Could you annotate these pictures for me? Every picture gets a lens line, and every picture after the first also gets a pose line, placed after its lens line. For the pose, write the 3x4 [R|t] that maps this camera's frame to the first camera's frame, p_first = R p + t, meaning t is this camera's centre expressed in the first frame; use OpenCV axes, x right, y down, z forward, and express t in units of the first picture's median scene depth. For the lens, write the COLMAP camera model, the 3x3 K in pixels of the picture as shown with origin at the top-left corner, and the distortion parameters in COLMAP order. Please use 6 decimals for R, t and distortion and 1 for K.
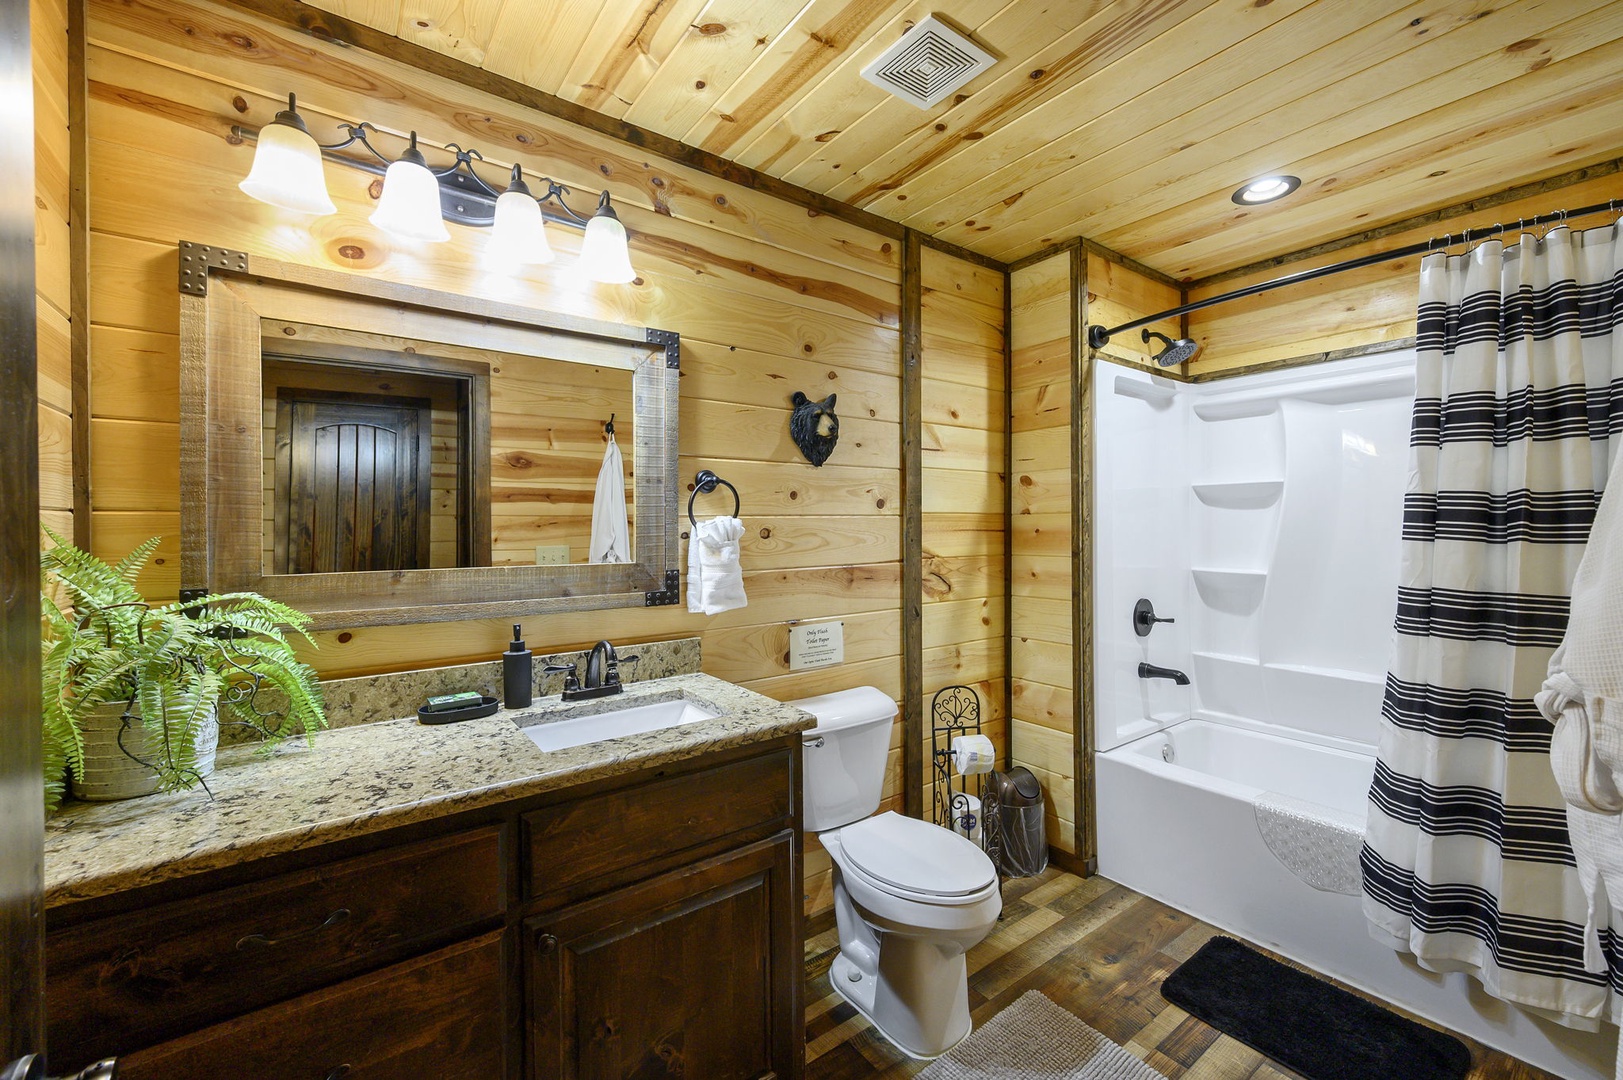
lens RADIAL K [[658.9, 0, 820.8], [0, 658.9, 528.8], [0, 0, 1]] dist [-0.001671, -0.000124]
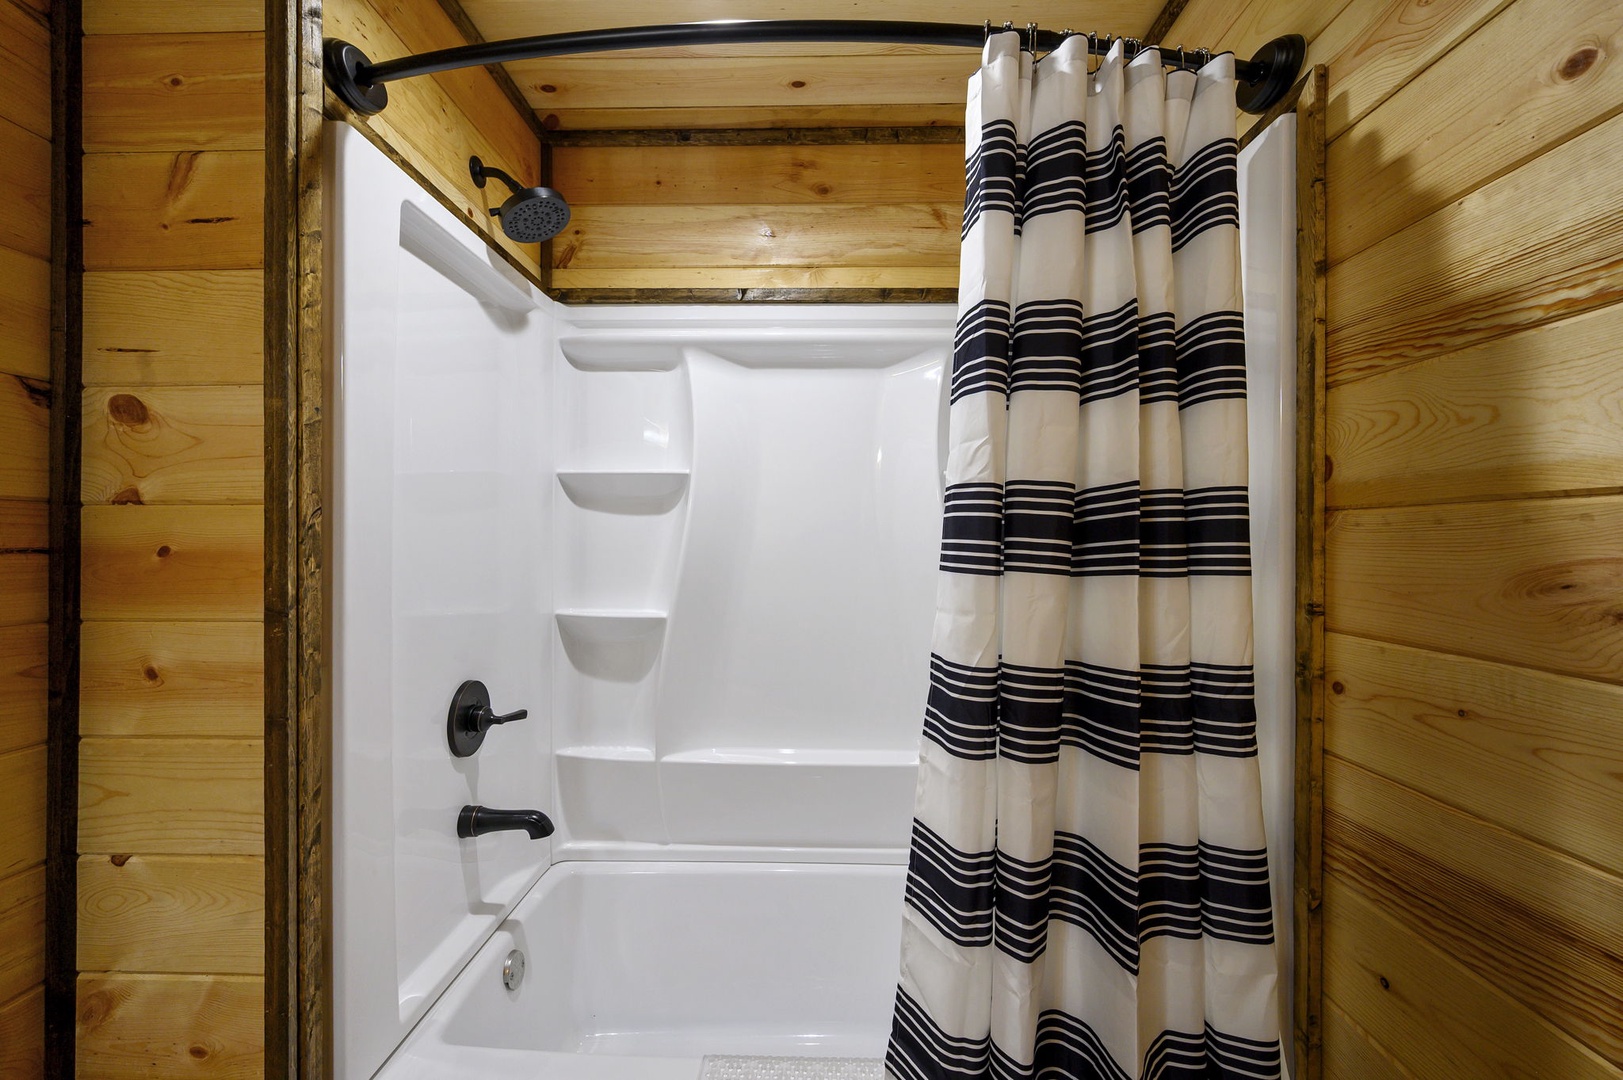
lens RADIAL K [[661.0, 0, 811.5], [0, 661.0, 540.0], [0, 0, 1]] dist [0.000877, 0.000096]
pose [[0.618384, 0.006510, 0.785849, 0.397607], [-0.006318, 0.999975, -0.003312, -0.006091], [-0.785851, -0.002917, 0.618409, 0.753576]]
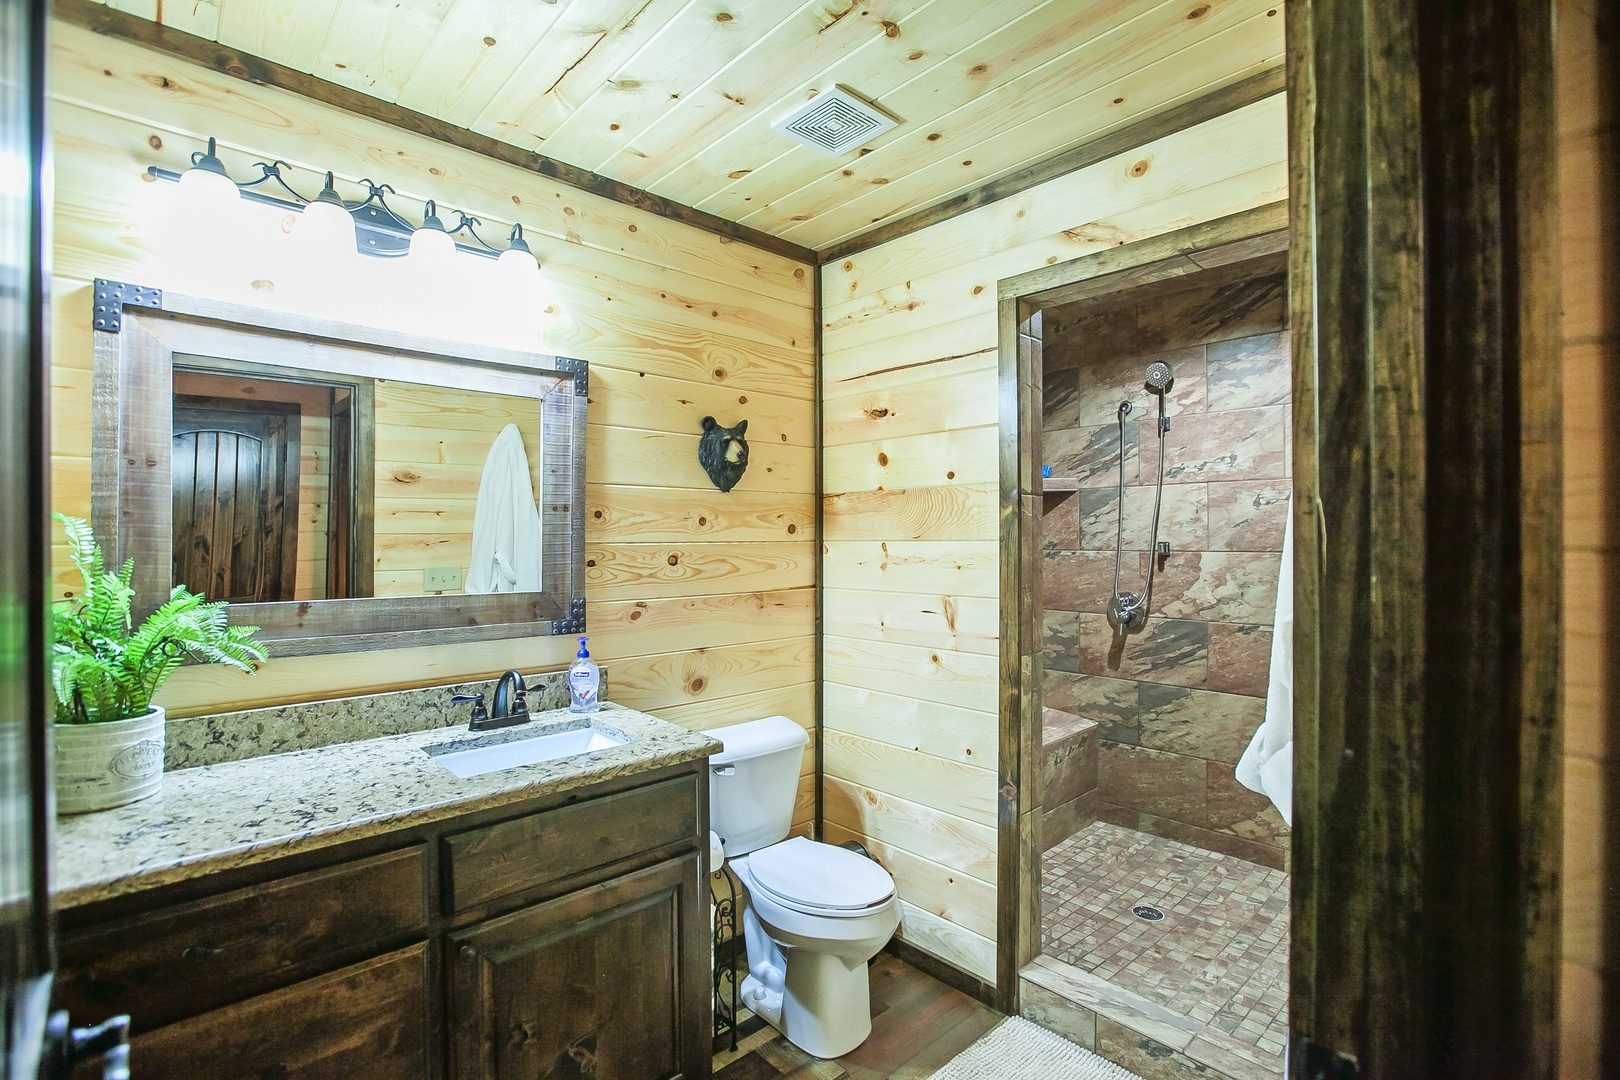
lens RADIAL K [[737.0, 0, 809.7], [0, 737.0, 536.8], [0, 0, 1]] dist [-0.050184, 0.016846]
pose [[0.994935, 0.006302, 0.100320, 0.009595], [-0.006038, 0.999977, -0.002936, -0.030192], [-0.100337, 0.002315, 0.994951, -0.139862]]
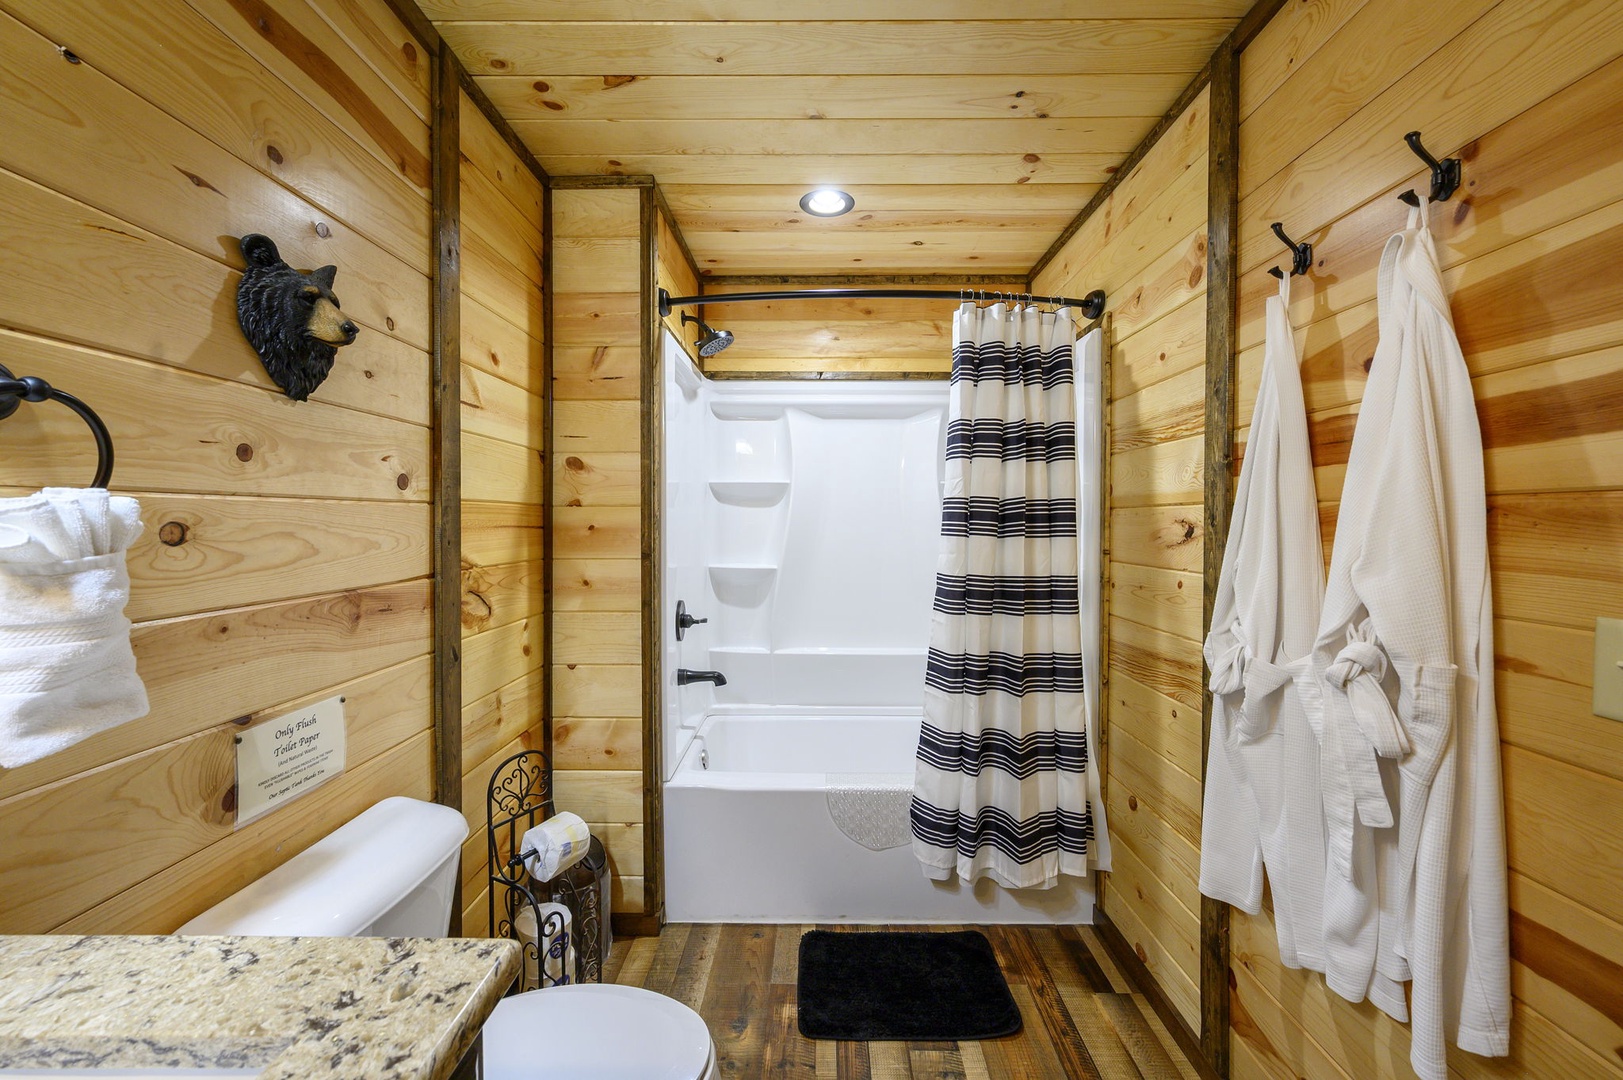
lens RADIAL K [[646.1, 0, 812.2], [0, 646.1, 531.9], [0, 0, 1]] dist [0.001641, 0.000309]
pose [[0.610039, -0.004616, 0.792358, -0.192377], [-0.004422, 0.999948, 0.009230, 0.000108], [-0.792359, -0.009134, 0.609987, 0.471531]]
